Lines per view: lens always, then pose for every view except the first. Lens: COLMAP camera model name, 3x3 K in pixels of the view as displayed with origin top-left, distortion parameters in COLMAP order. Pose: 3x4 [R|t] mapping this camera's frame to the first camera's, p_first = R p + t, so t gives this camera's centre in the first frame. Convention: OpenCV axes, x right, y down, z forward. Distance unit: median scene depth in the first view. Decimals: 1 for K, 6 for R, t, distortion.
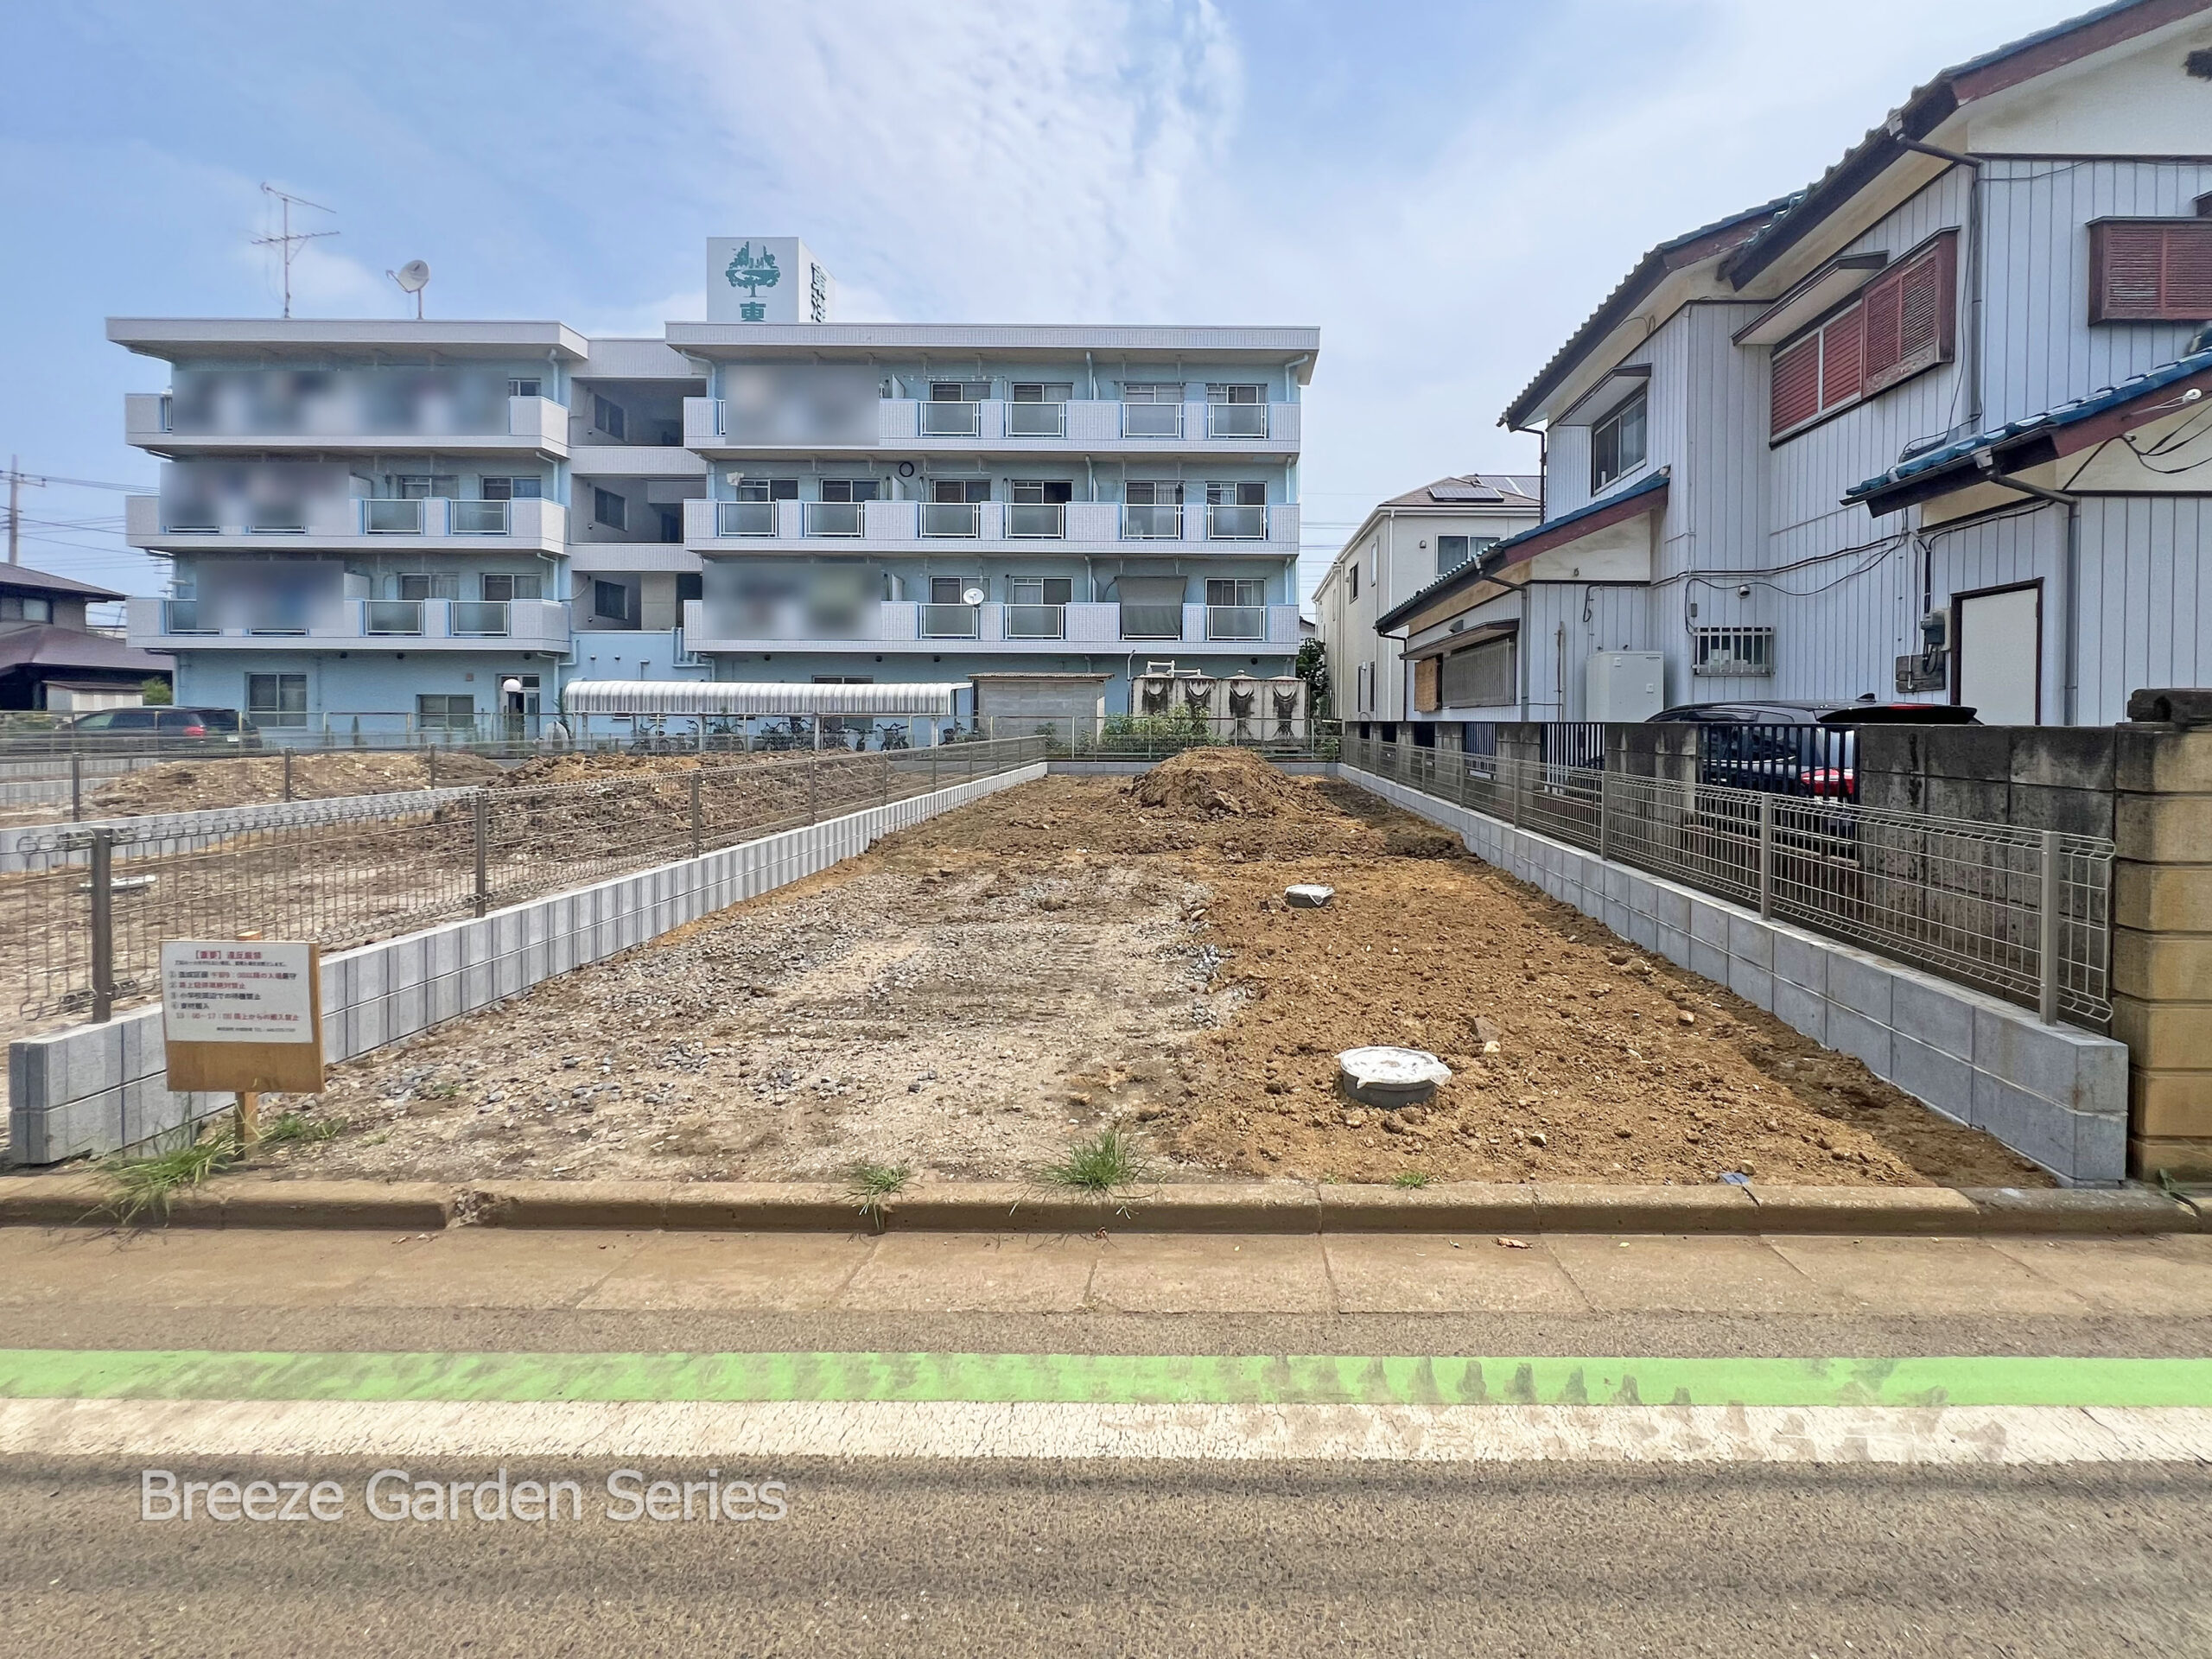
lens RADIAL K [[990.8, 0, 1219.6], [0, 990.8, 733.2], [0, 0, 1]] dist [-0.002480, 0.000551]
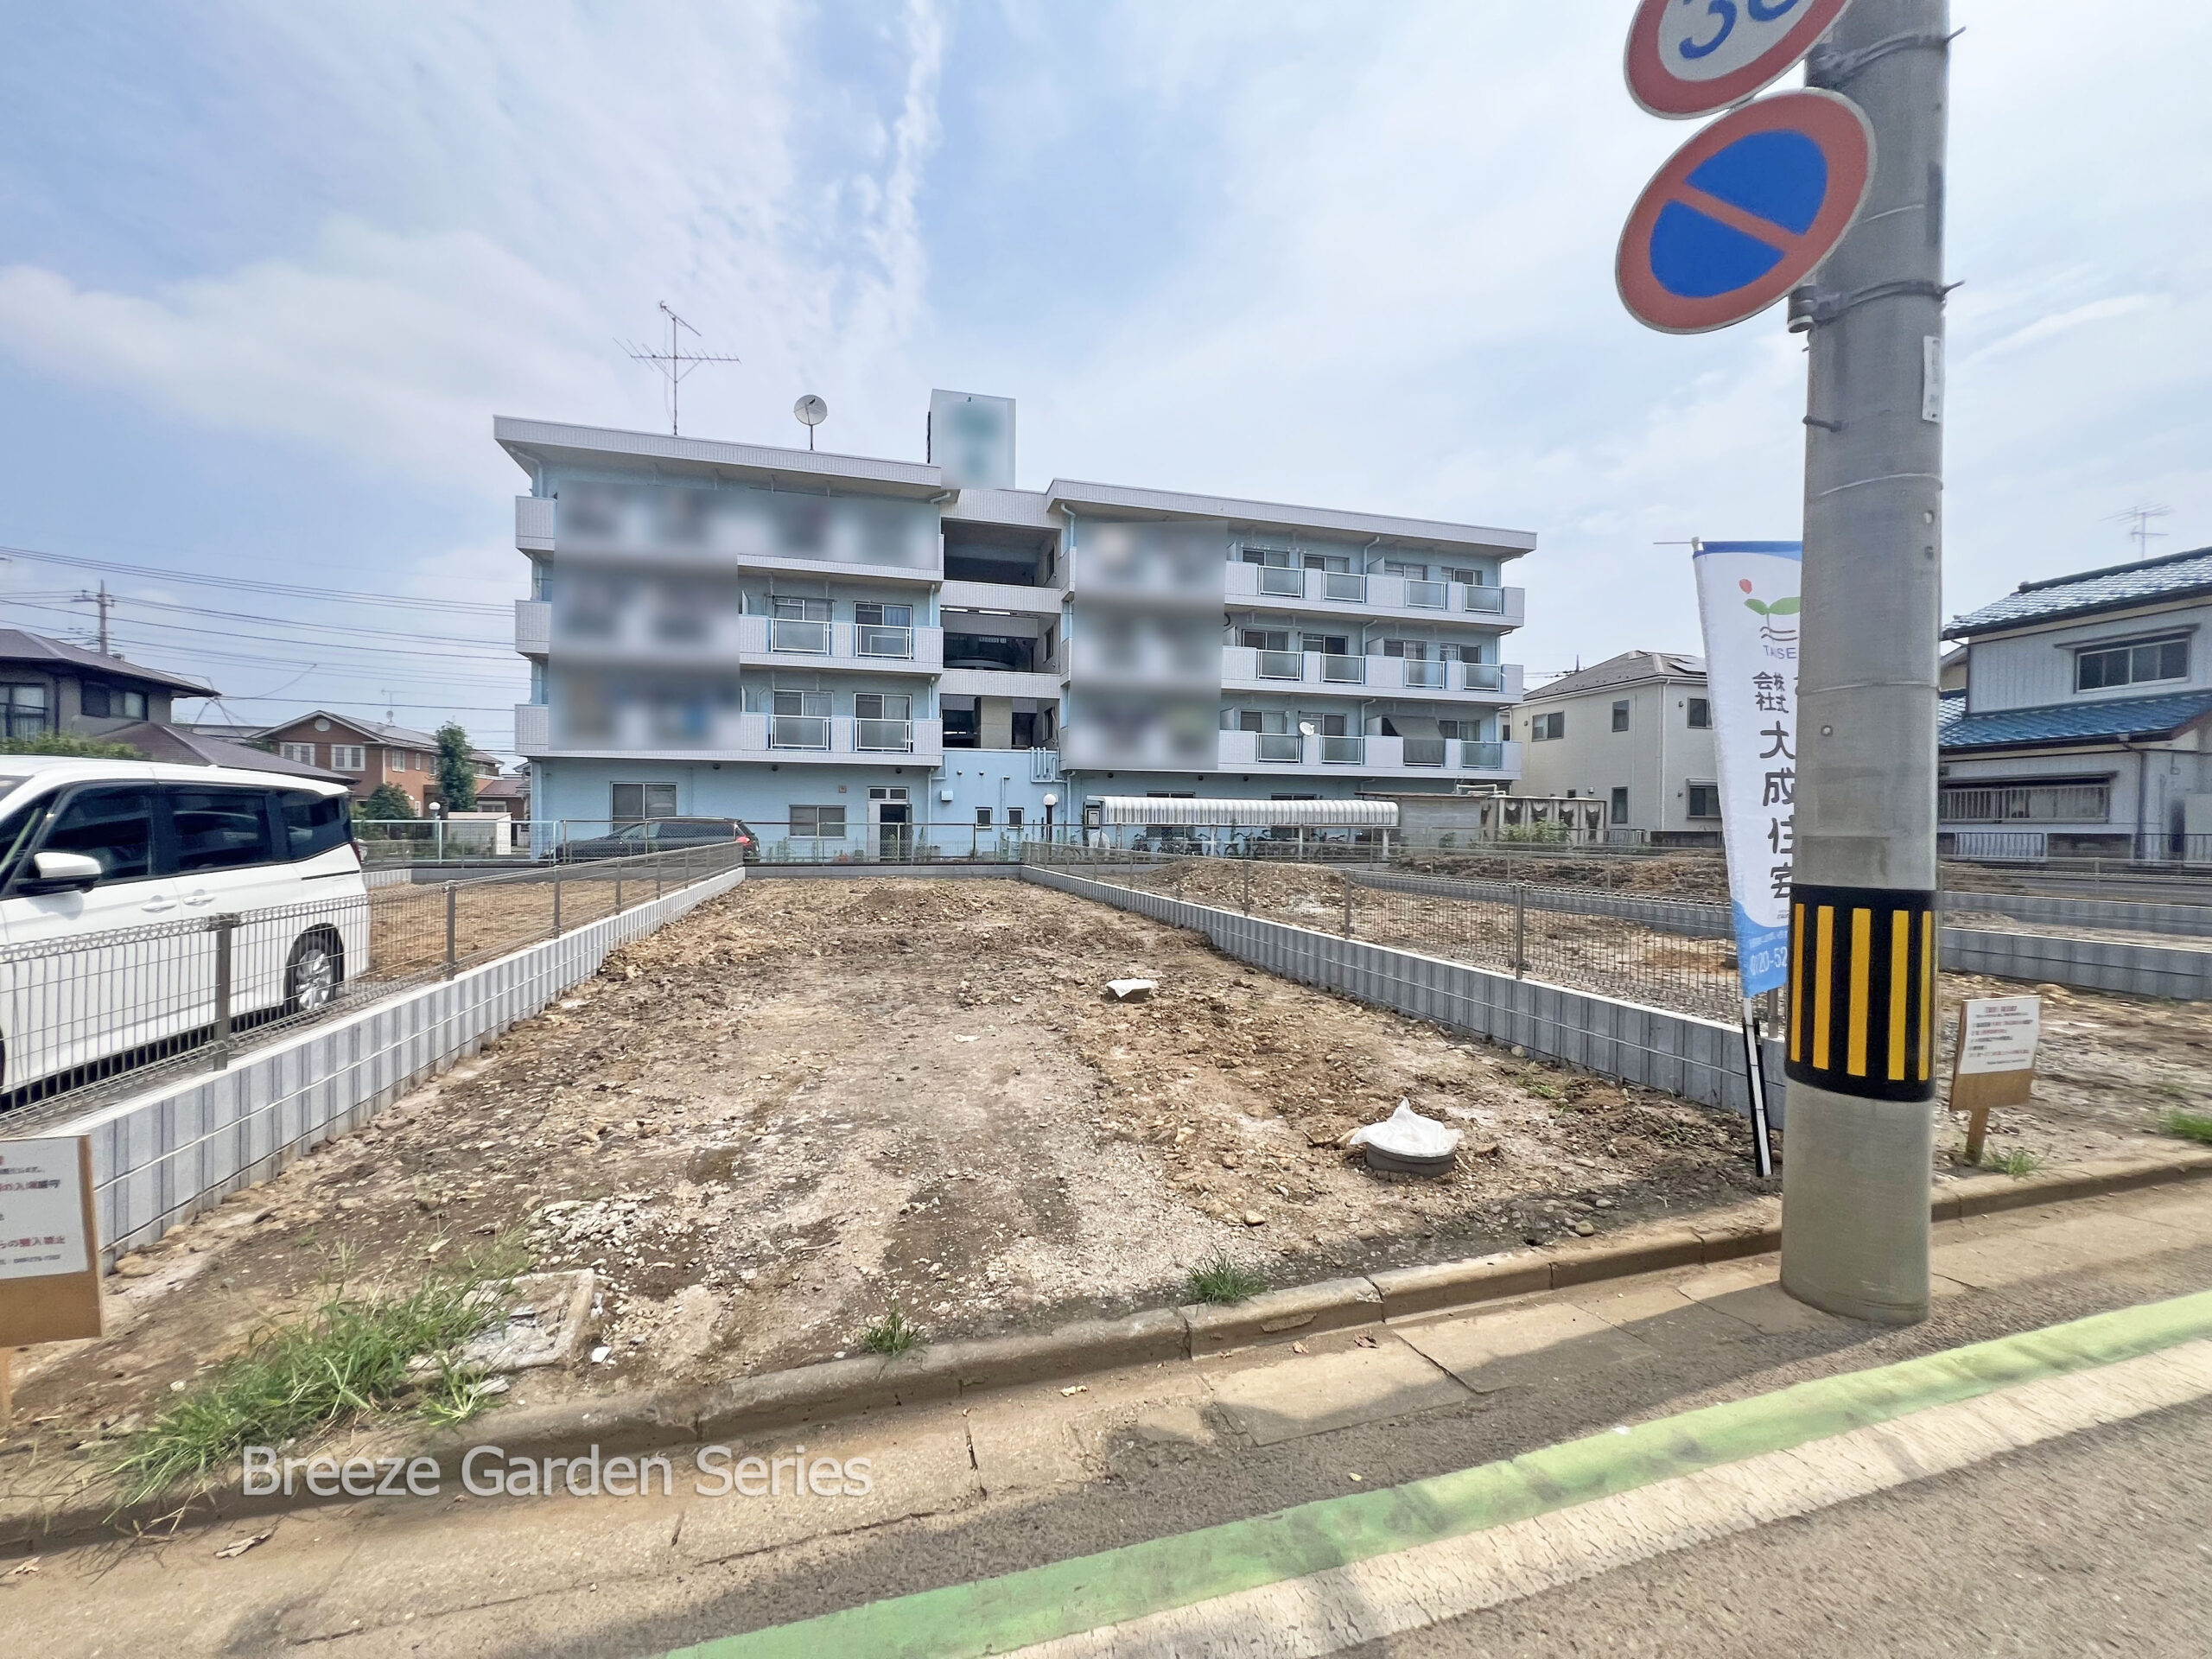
lens RADIAL K [[884.2, 0, 1103.3], [0, 884.2, 825.2], [0, 0, 1]] dist [-0.000782, 0.000457]
pose [[0.965839, 0.001494, 0.259138, -1.330672], [0.002058, 0.999908, -0.013433, -0.008237], [-0.259135, 0.013507, 0.965747, 0.022733]]
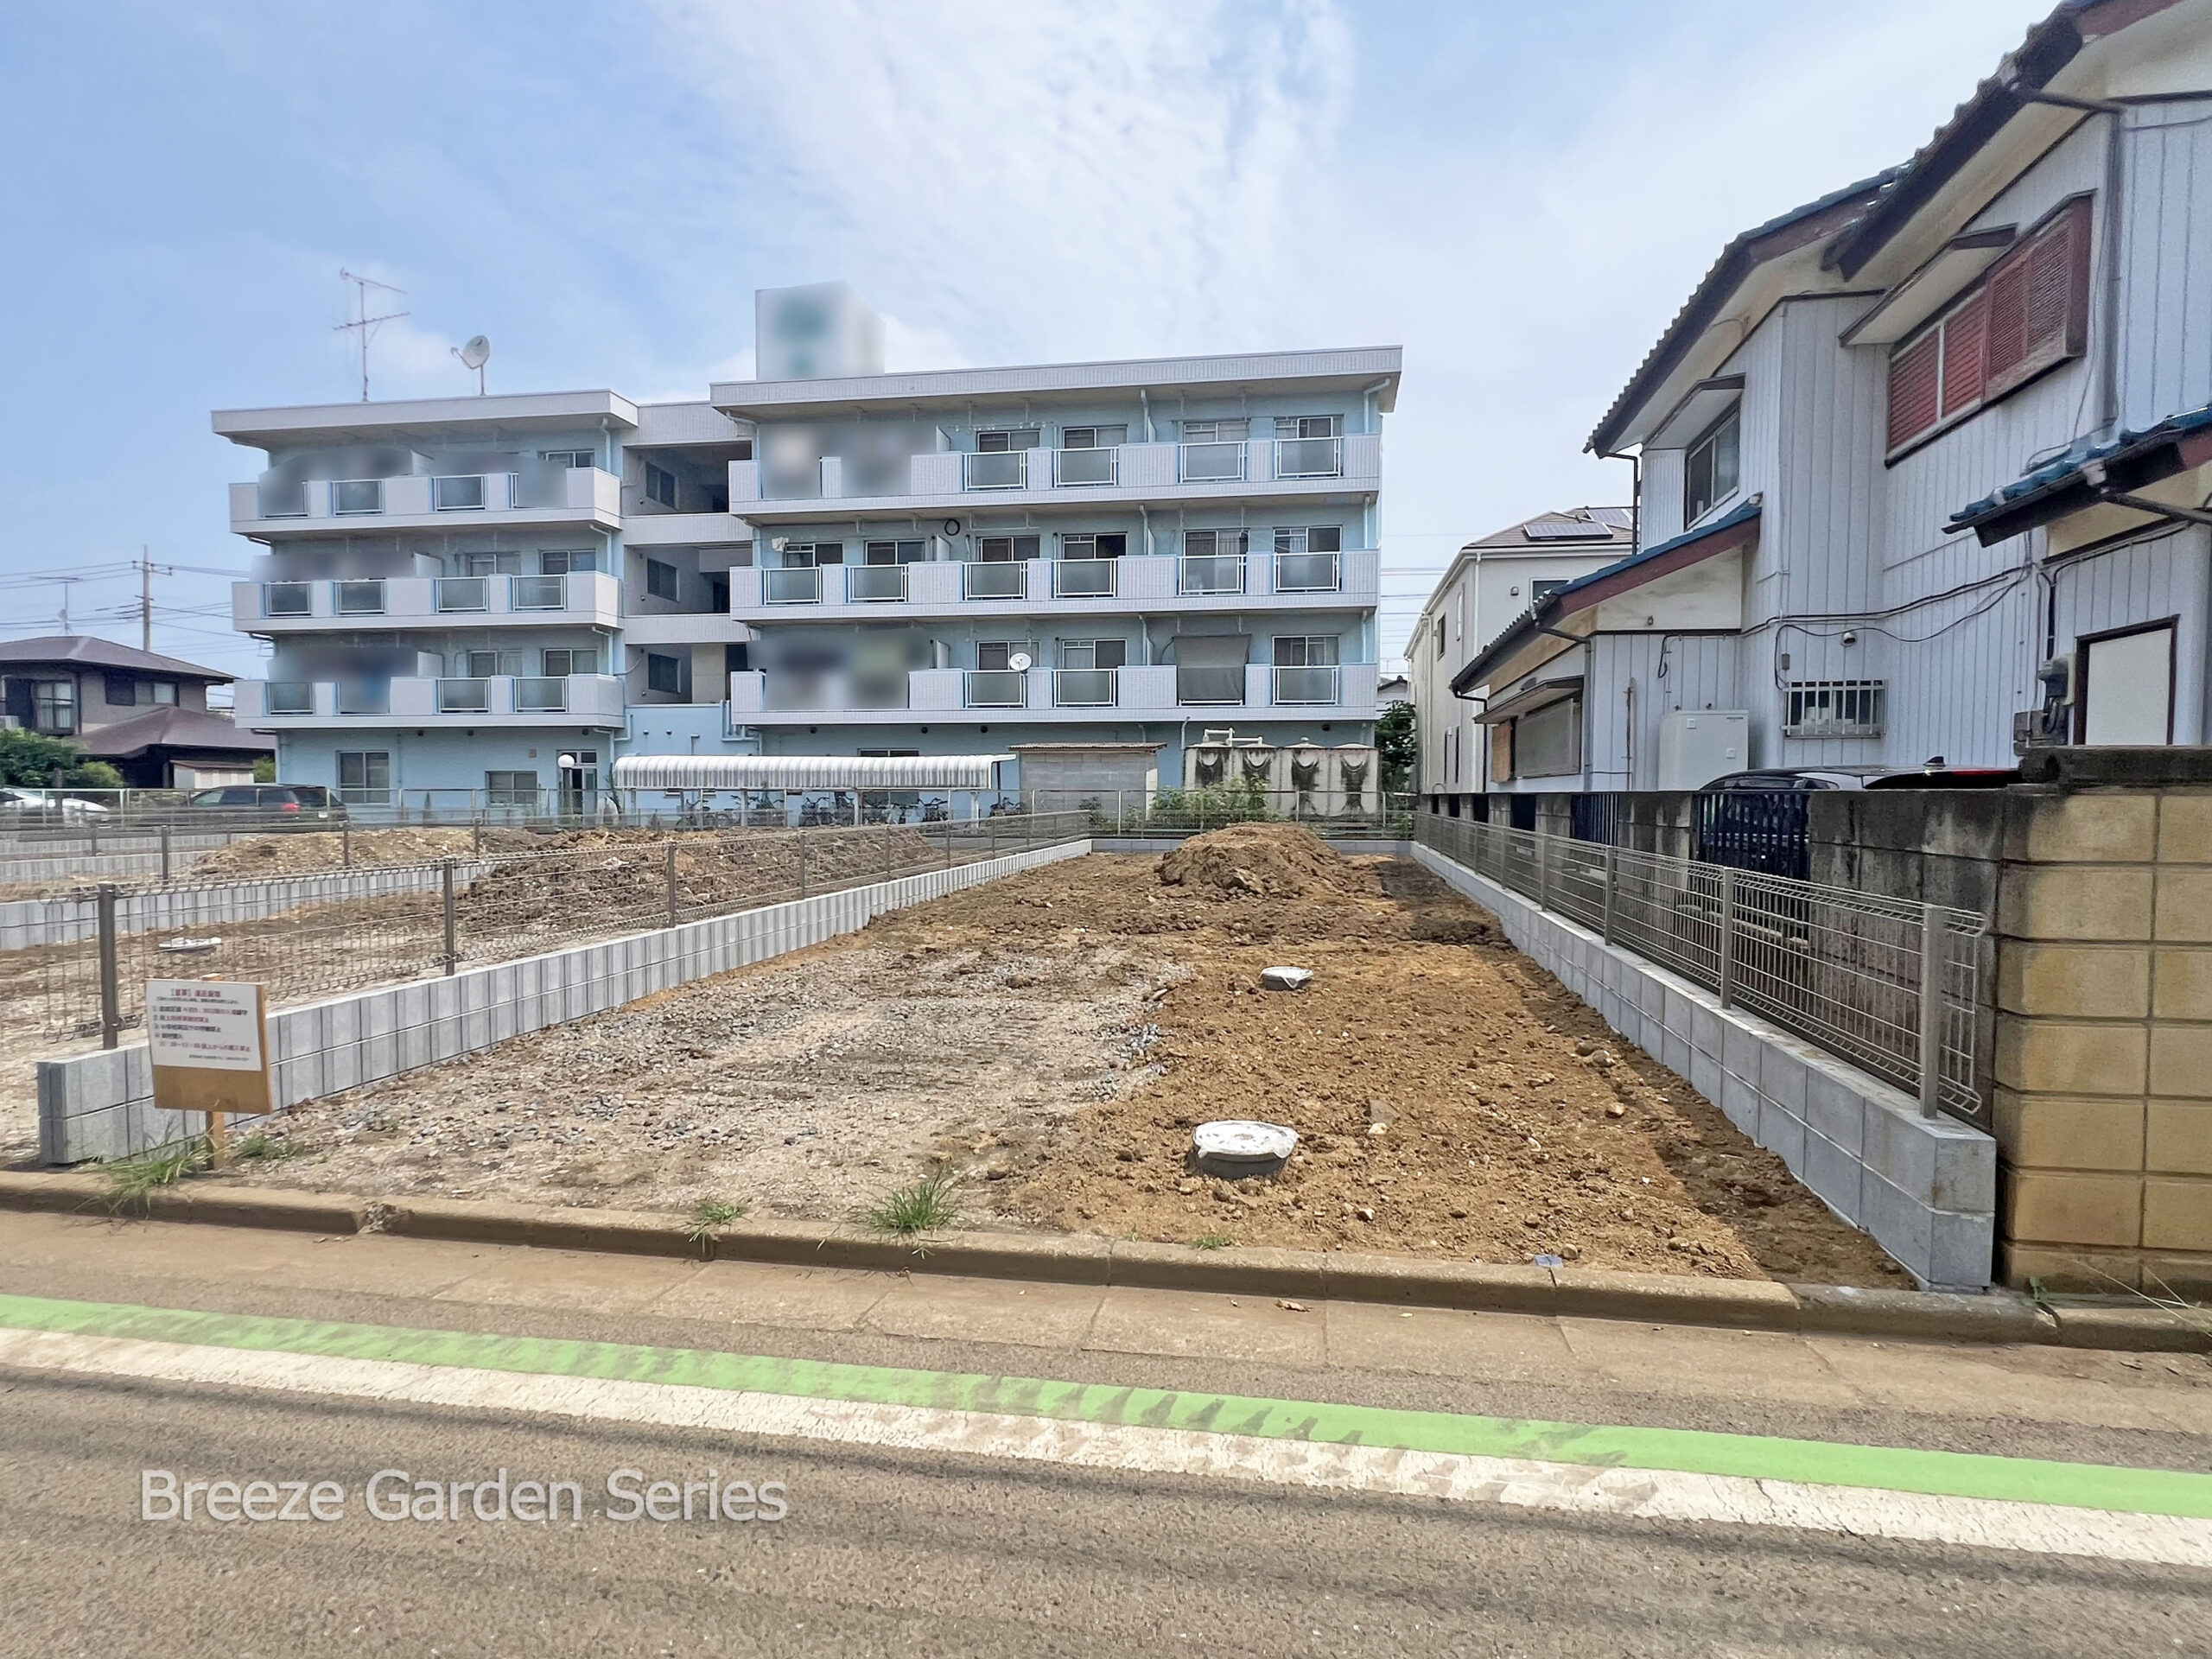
lens RADIAL K [[1103.5, 0, 1157.8], [0, 1103.5, 838.7], [0, 0, 1]] dist [-0.002609, 0.000589]
pose [[0.989010, 0.002534, -0.147825, 0.057692], [0.001376, 0.999652, 0.026339, 0.002124], [0.147840, -0.026253, 0.988663, -0.019982]]
